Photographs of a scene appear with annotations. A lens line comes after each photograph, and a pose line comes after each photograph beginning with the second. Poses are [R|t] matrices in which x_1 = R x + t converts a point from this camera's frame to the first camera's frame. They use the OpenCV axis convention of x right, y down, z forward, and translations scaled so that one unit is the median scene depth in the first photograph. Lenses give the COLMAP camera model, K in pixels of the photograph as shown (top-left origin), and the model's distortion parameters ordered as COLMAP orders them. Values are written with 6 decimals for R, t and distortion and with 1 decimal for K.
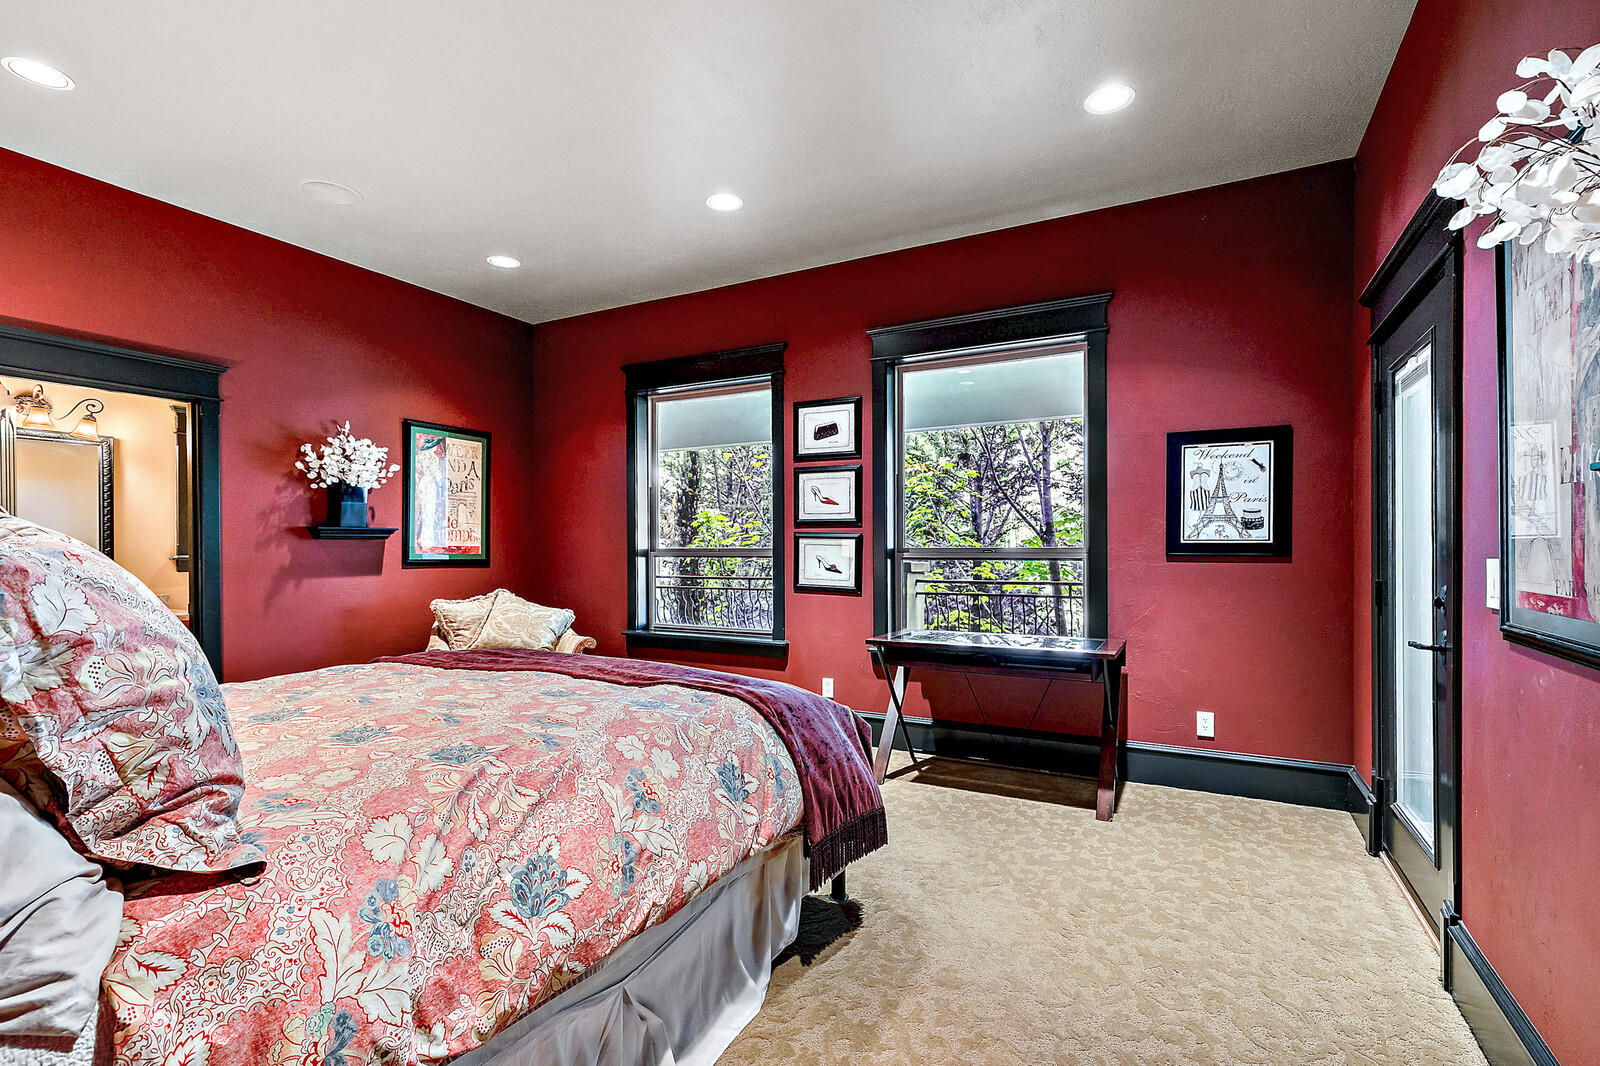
lens RADIAL K [[732.6, 0, 799.7], [0, 732.6, 543.5], [0, 0, 1]] dist [0.010064, -0.001725]
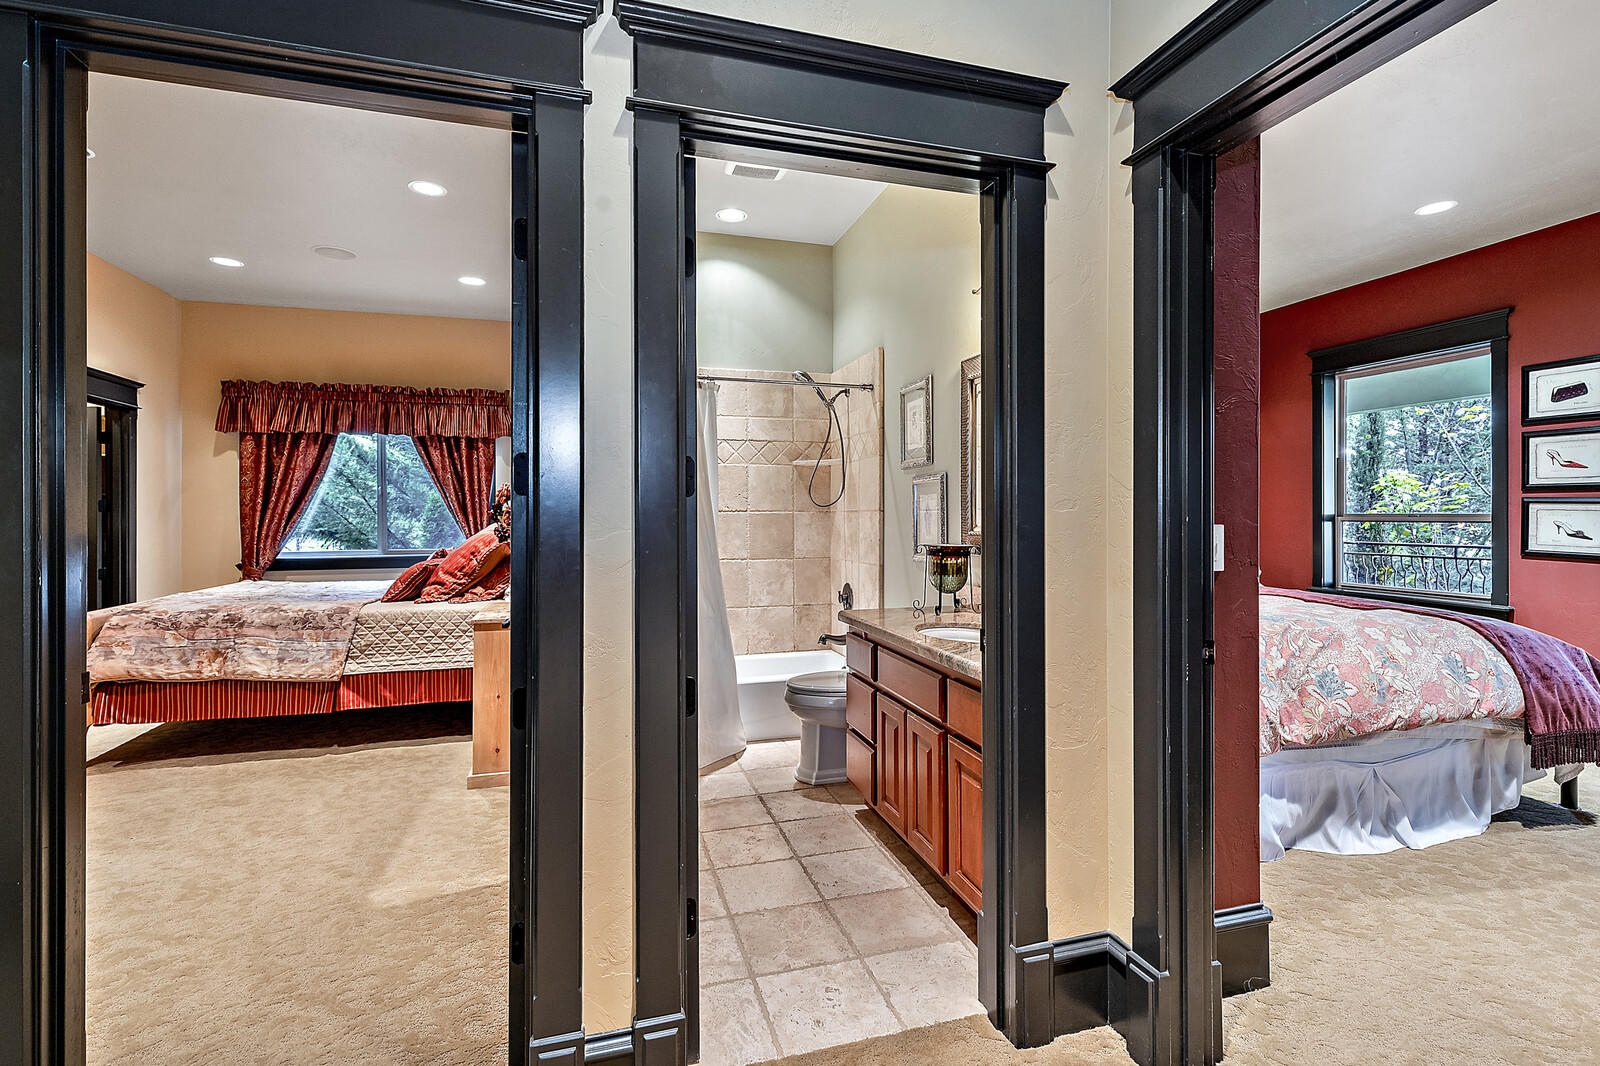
lens RADIAL K [[732.6, 0, 800.9], [0, 732.6, 519.0], [0, 0, 1]] dist [0.010064, -0.001725]
pose [[0.705794, 0.004552, -0.708403, 0.012007], [0.005187, 0.999919, 0.011593, -0.002551], [0.708398, -0.011857, 0.705713, -0.400131]]
